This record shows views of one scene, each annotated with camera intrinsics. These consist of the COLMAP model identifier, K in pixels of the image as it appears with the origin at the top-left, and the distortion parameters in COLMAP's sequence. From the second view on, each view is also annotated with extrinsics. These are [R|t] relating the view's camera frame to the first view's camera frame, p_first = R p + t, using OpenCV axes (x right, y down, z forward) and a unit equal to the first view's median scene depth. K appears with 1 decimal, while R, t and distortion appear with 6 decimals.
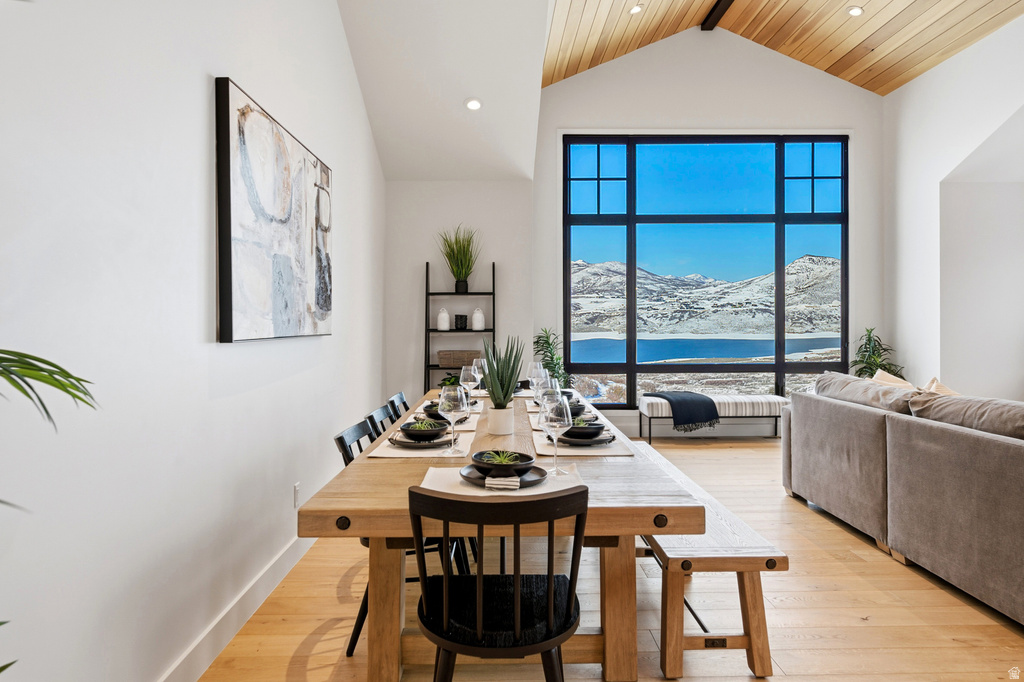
lens RADIAL K [[657.3, 0, 514.1], [0, 657.3, 317.1], [0, 0, 1]] dist [-0.000272, -0.000453]
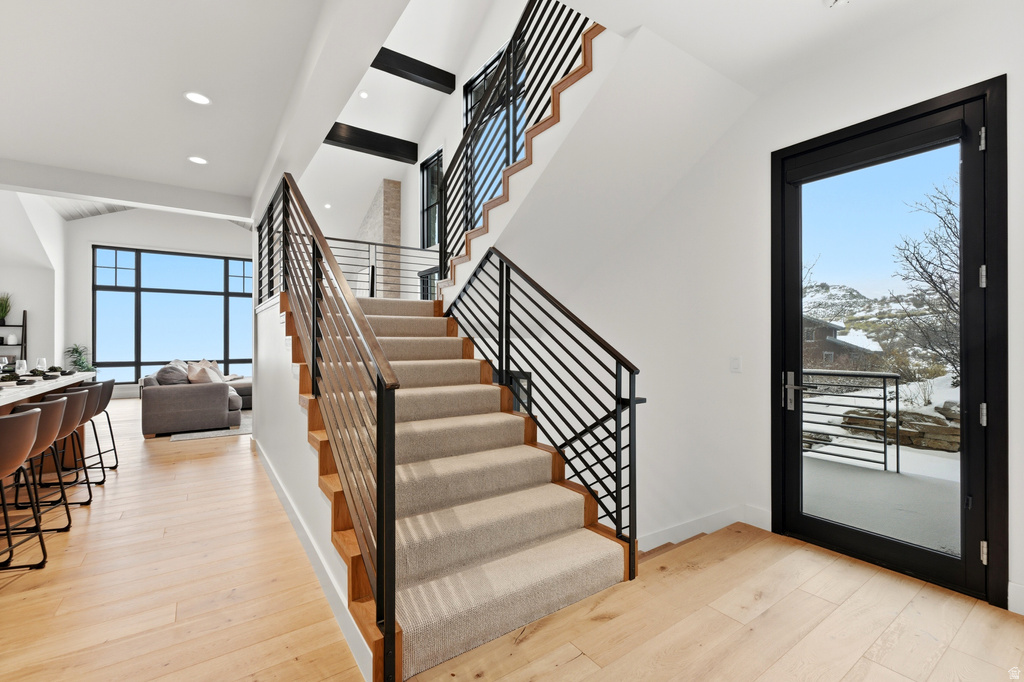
lens RADIAL K [[443.6, 0, 512.0], [0, 443.6, 341.0], [0, 0, 1]] dist [0.001977, -0.000065]
pose [[0.824408, 0.005271, 0.565971, 0.353056], [-0.010647, 0.999924, 0.006196, -0.012460], [-0.565895, -0.011134, 0.824402, -0.767891]]
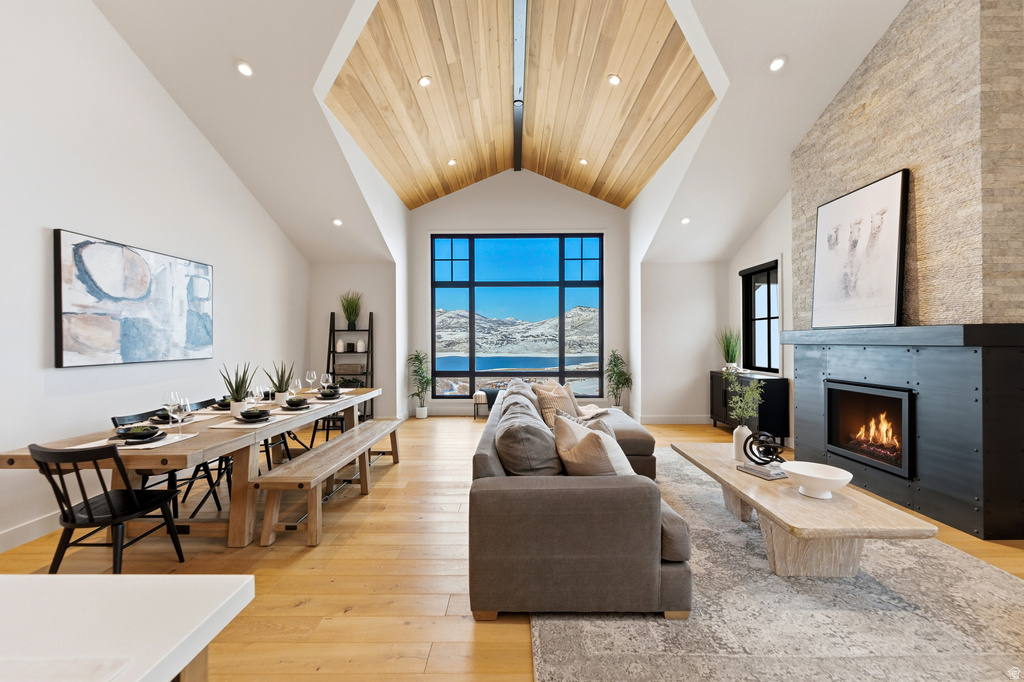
lens RADIAL K [[425.2, 0, 512.0], [0, 425.2, 341.0], [0, 0, 1]] dist [-0.002620, -0.000064]
pose [[0.999905, 0.002766, -0.013517, 0.294189], [-0.002605, 0.999925, 0.011932, -0.018882], [0.013549, -0.011896, 0.999837, -0.071560]]
